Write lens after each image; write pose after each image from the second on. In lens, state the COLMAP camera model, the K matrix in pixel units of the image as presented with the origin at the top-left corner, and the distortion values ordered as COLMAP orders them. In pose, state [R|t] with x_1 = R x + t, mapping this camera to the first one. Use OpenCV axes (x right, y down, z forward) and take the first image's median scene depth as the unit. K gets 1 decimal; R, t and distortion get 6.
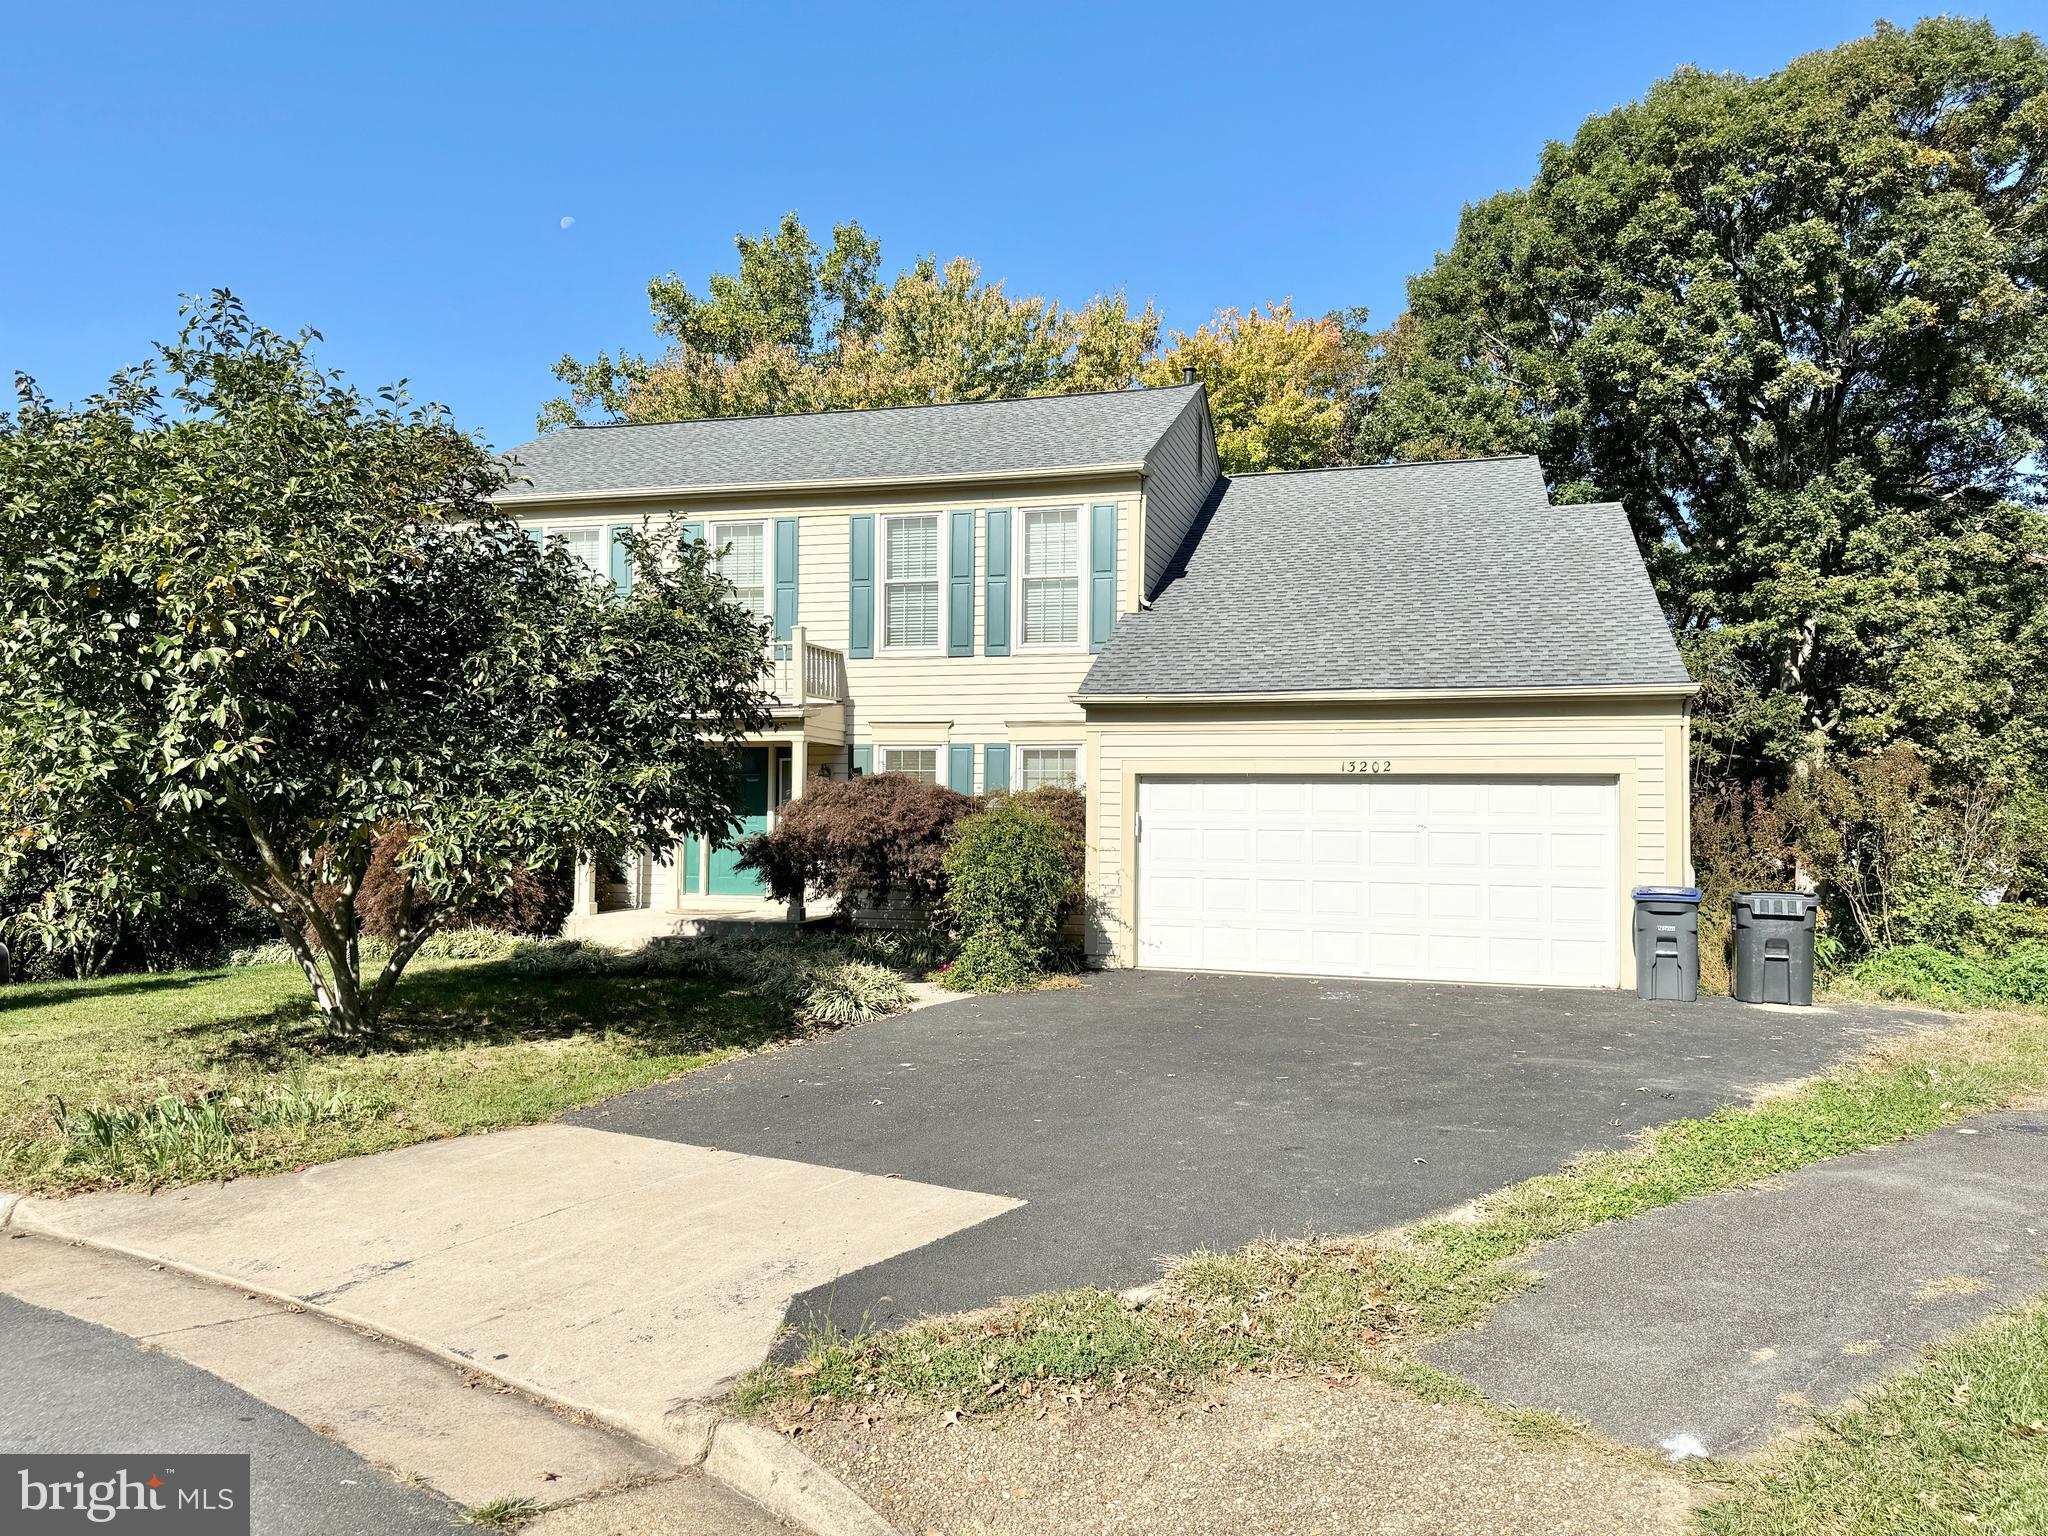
lens RADIAL K [[1429.3, 0, 1020.4], [0, 1429.3, 778.6], [0, 0, 1]] dist [0.001229, 0.002172]
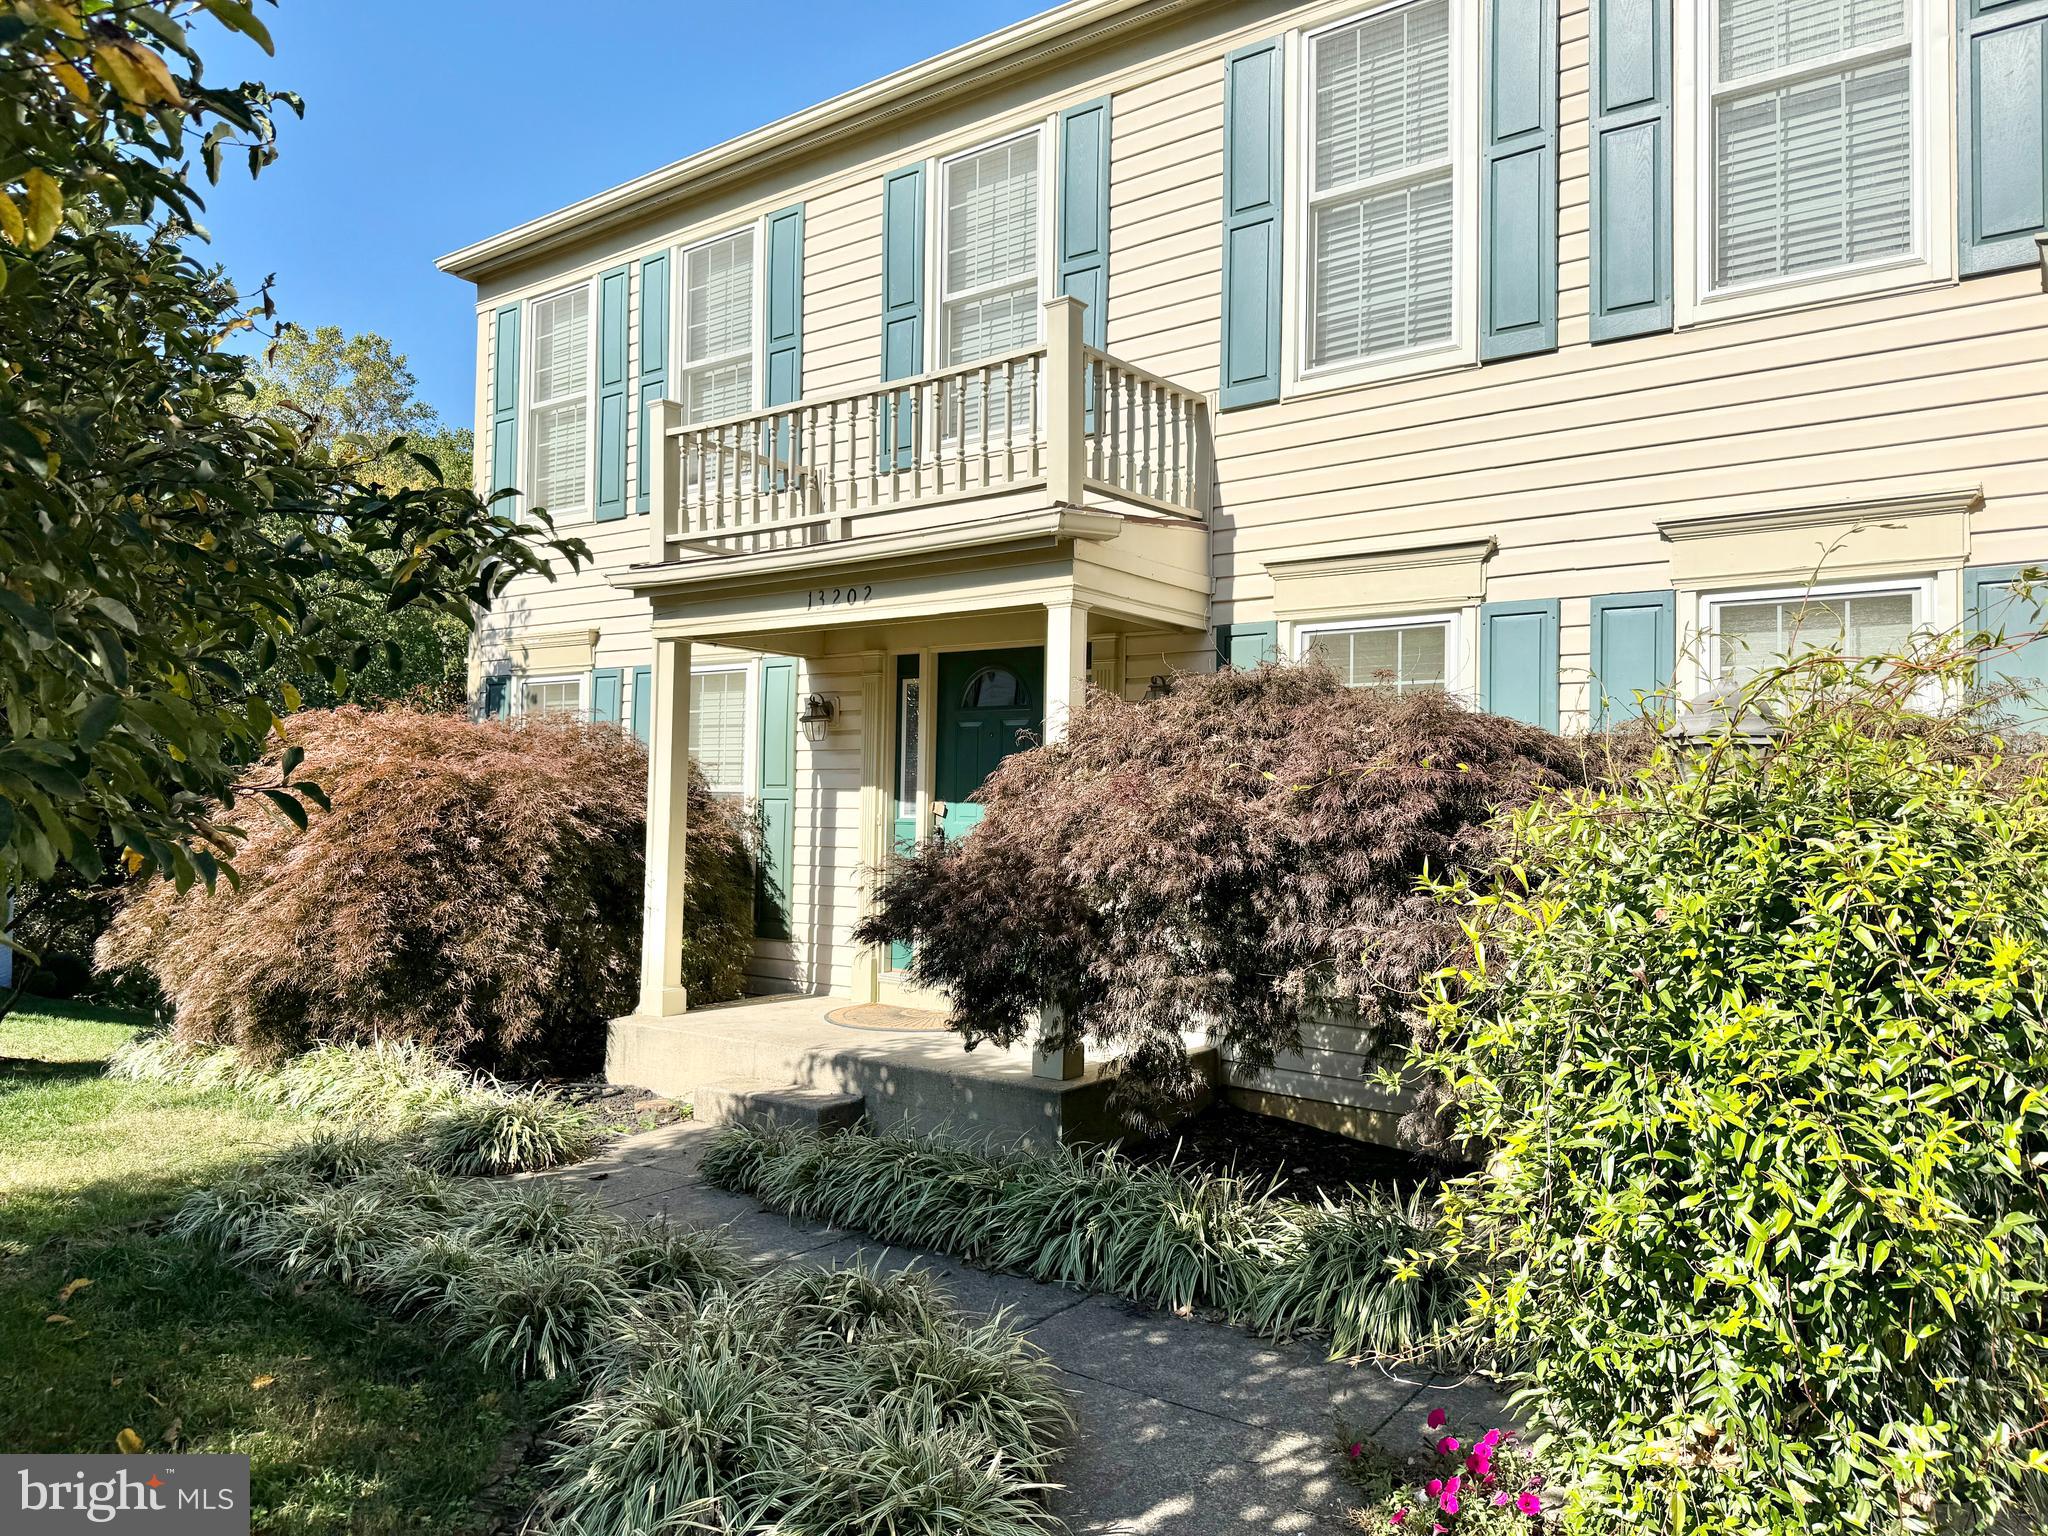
lens RADIAL K [[1429.3, 0, 1012.7], [0, 1429.3, 774.0], [0, 0, 1]] dist [0.001229, 0.002172]
pose [[0.928754, -0.000072, -0.370695, -0.026627], [-0.003361, 0.999957, -0.008616, 0.021614], [0.370680, 0.009249, 0.928714, 0.624283]]
